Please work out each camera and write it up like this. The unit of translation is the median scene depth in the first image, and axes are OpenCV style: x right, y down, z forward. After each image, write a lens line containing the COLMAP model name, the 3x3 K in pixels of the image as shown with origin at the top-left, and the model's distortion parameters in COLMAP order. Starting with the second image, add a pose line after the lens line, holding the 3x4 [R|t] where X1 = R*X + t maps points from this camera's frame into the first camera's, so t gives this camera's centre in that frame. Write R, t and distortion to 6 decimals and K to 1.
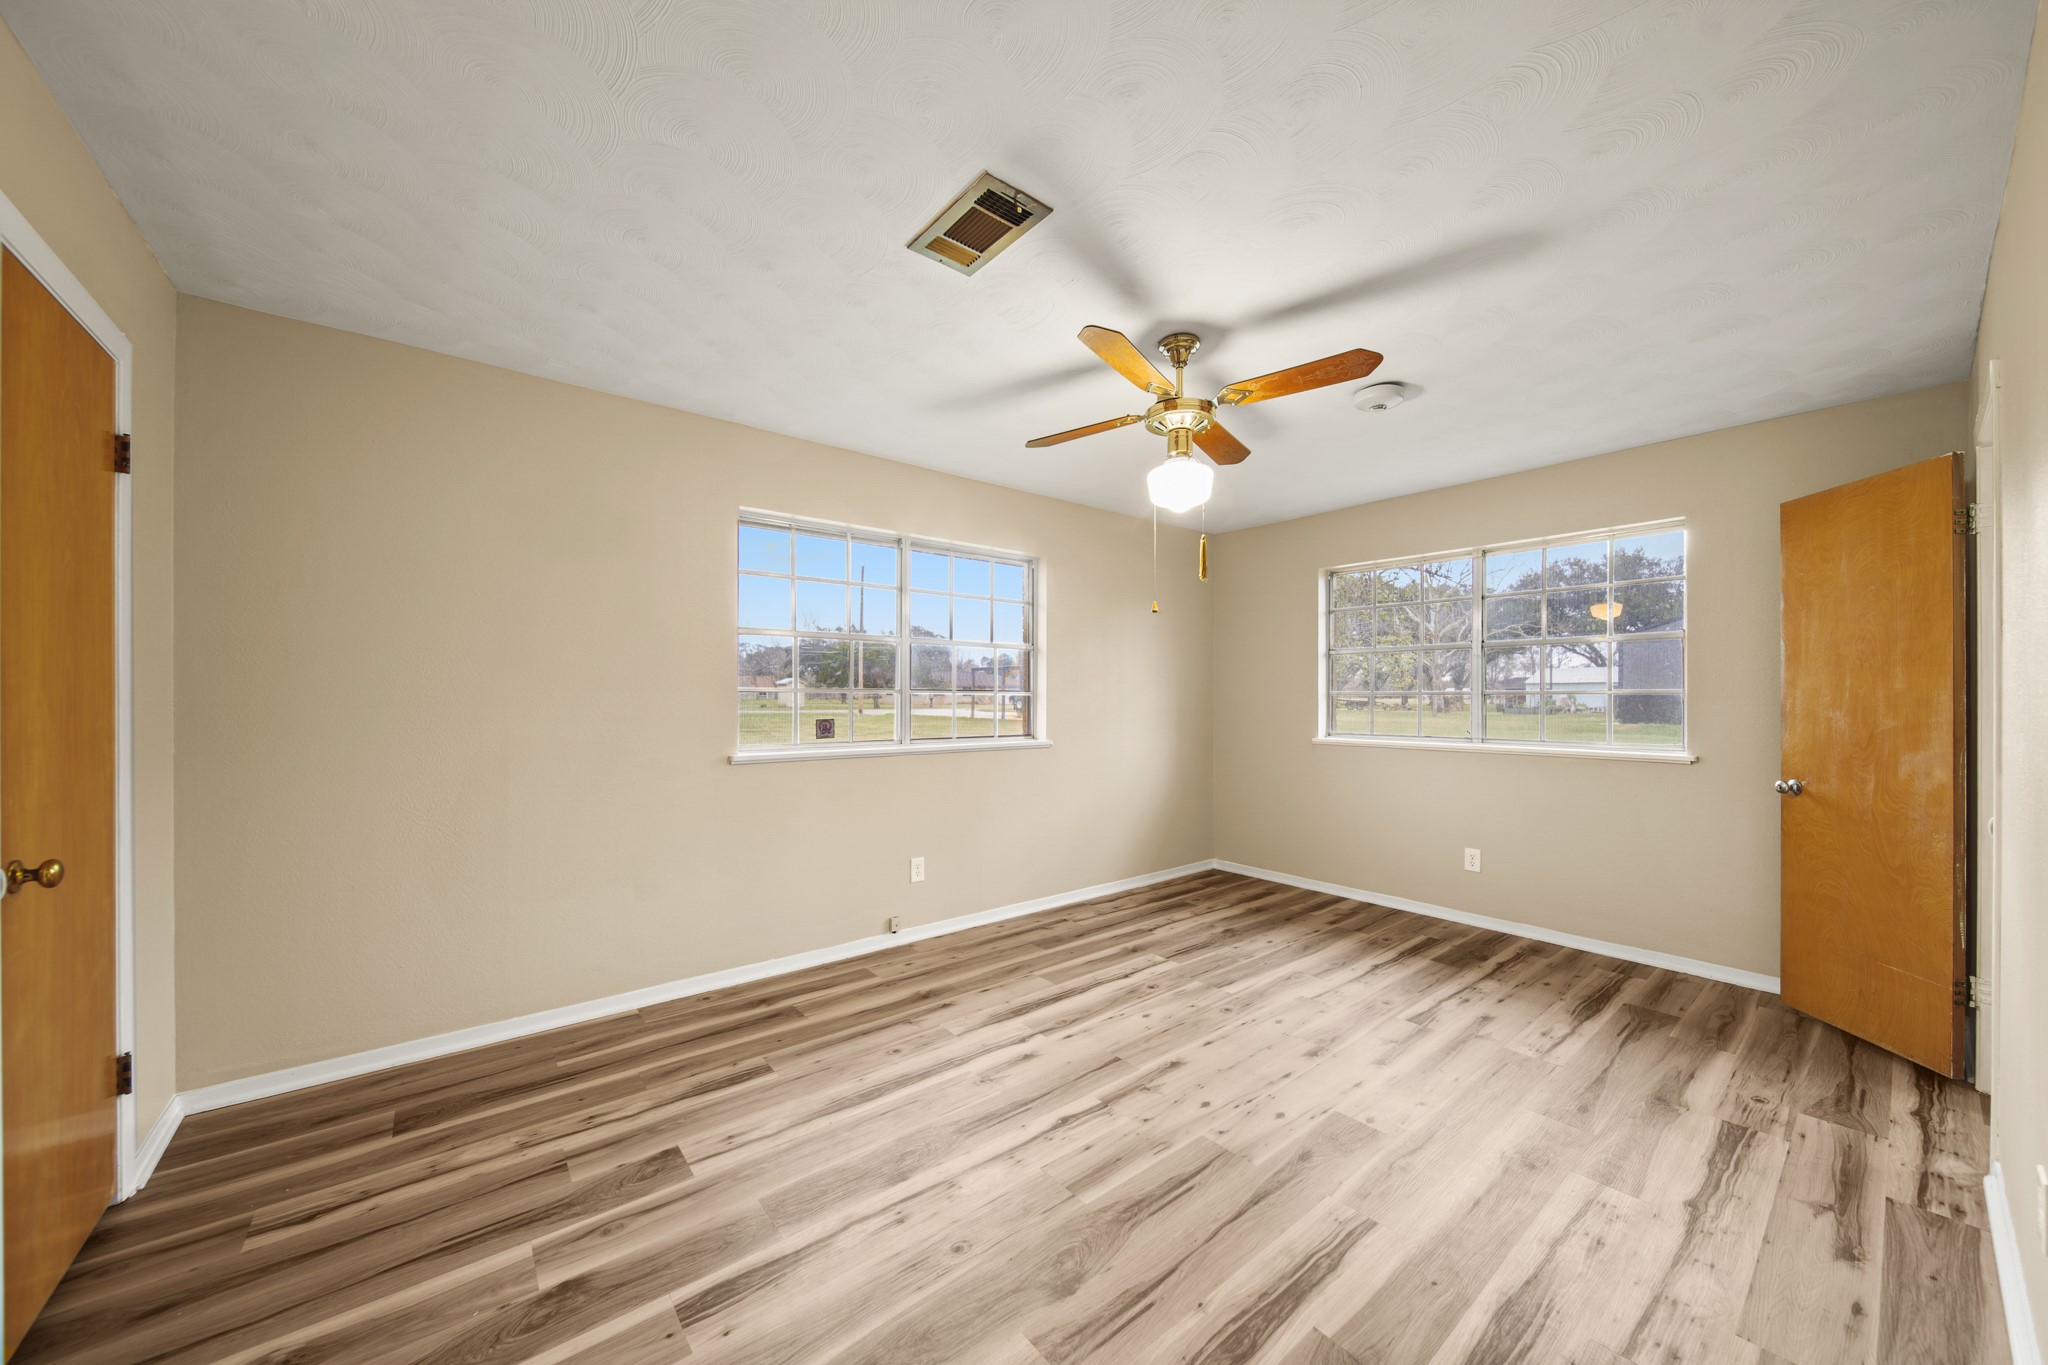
lens RADIAL K [[717.3, 0, 1027.1], [0, 717.3, 694.9], [0, 0, 1]] dist [0.000047, -0.001021]
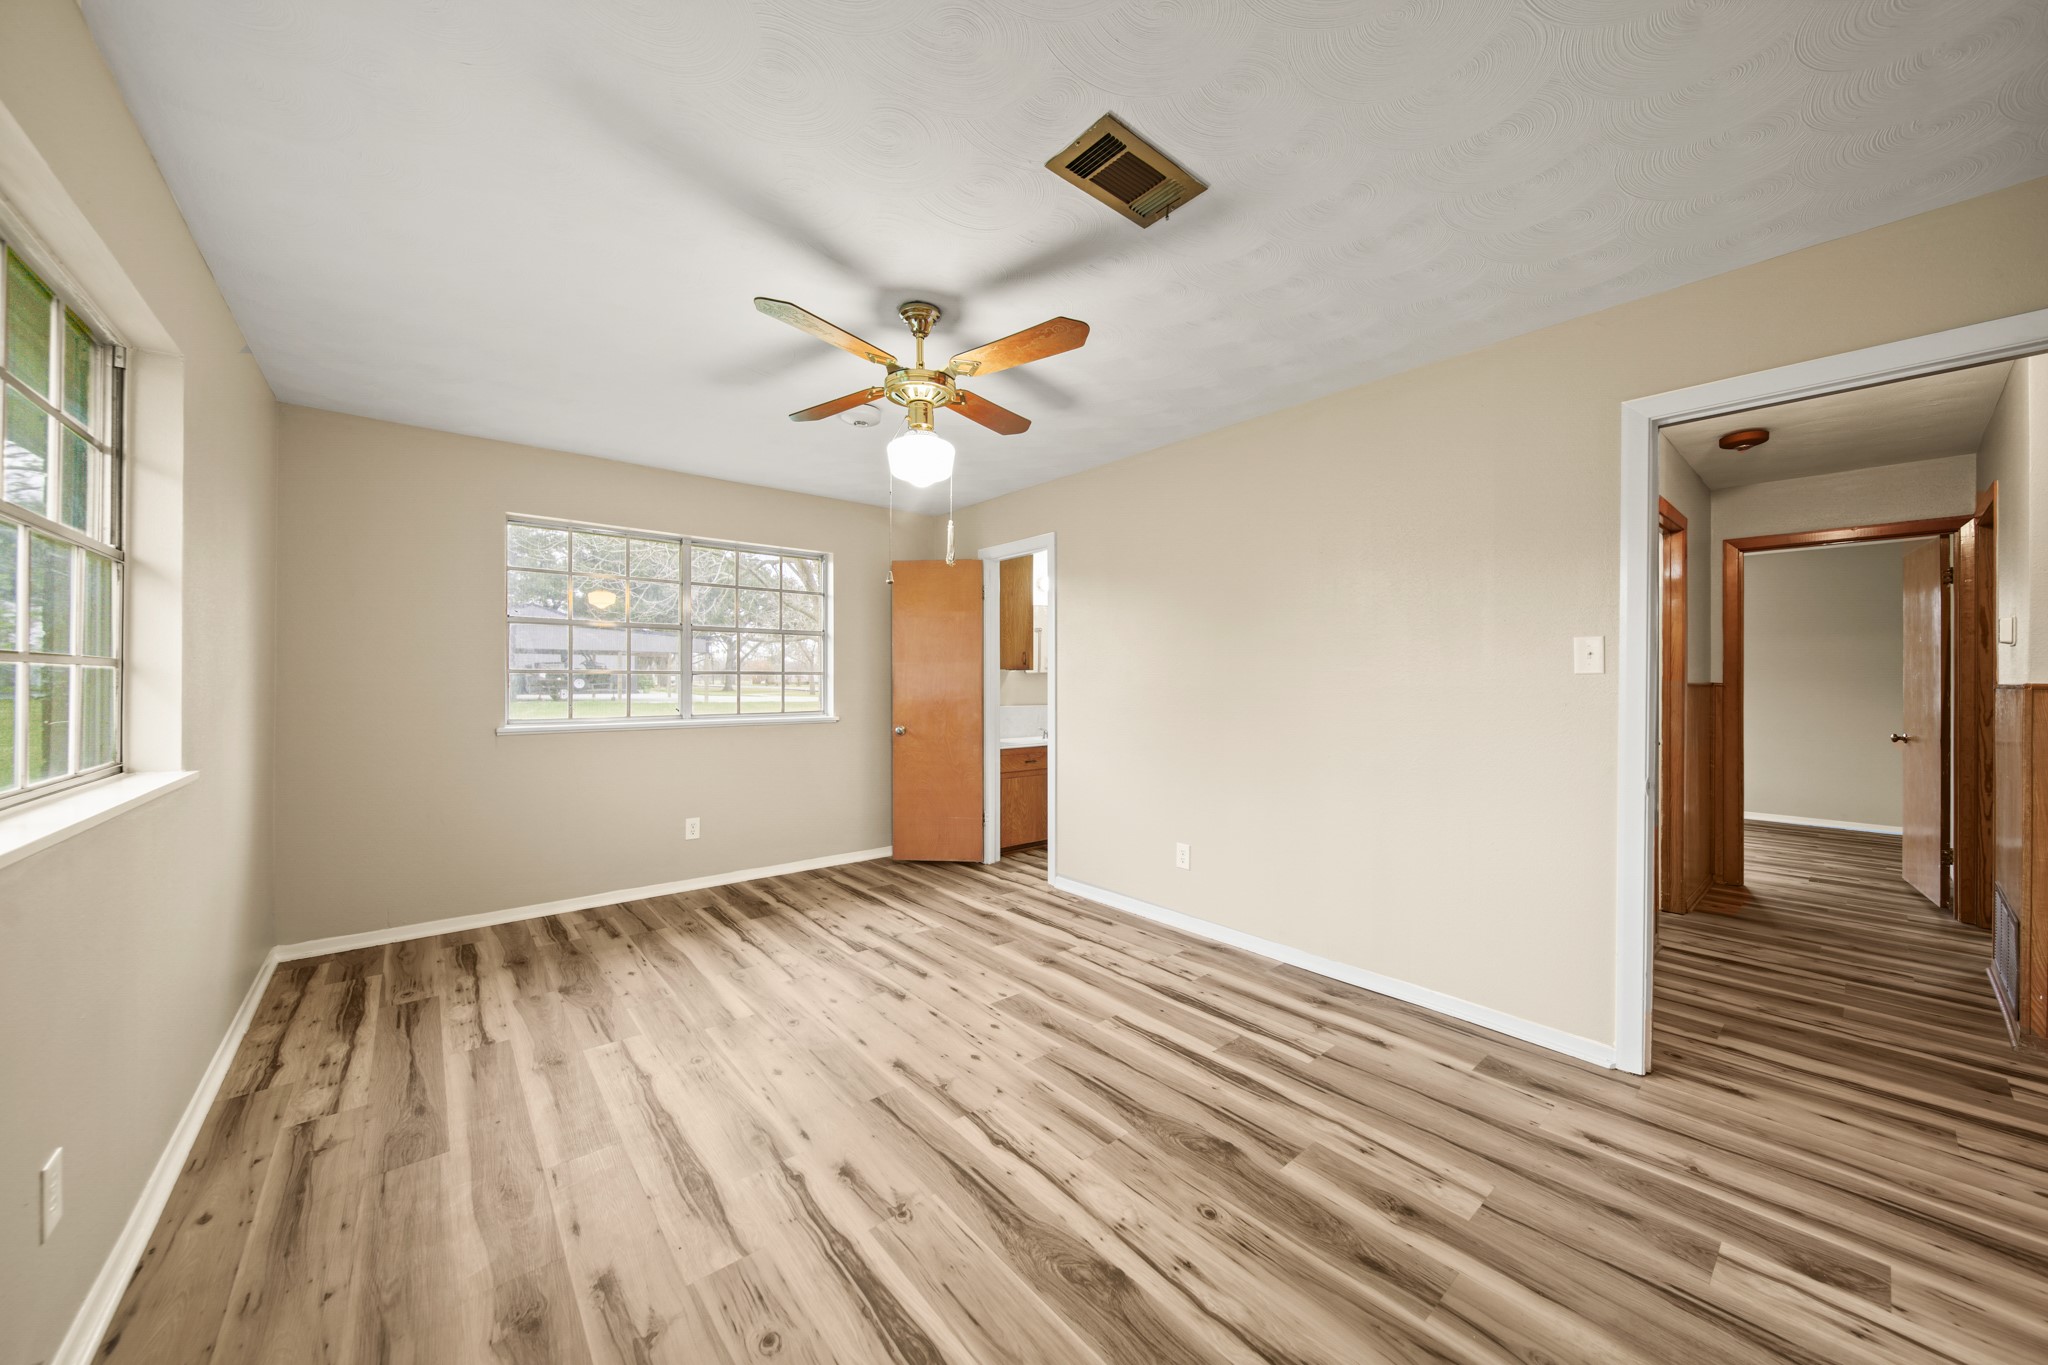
lens RADIAL K [[717.3, 0, 1028.4], [0, 717.3, 676.3], [0, 0, 1]] dist [0.000047, -0.001021]
pose [[-0.015922, 0.002305, 0.999871, -0.568501], [-0.008561, 0.999960, -0.002442, 0.002208], [-0.999837, -0.008599, -0.015901, 0.649250]]
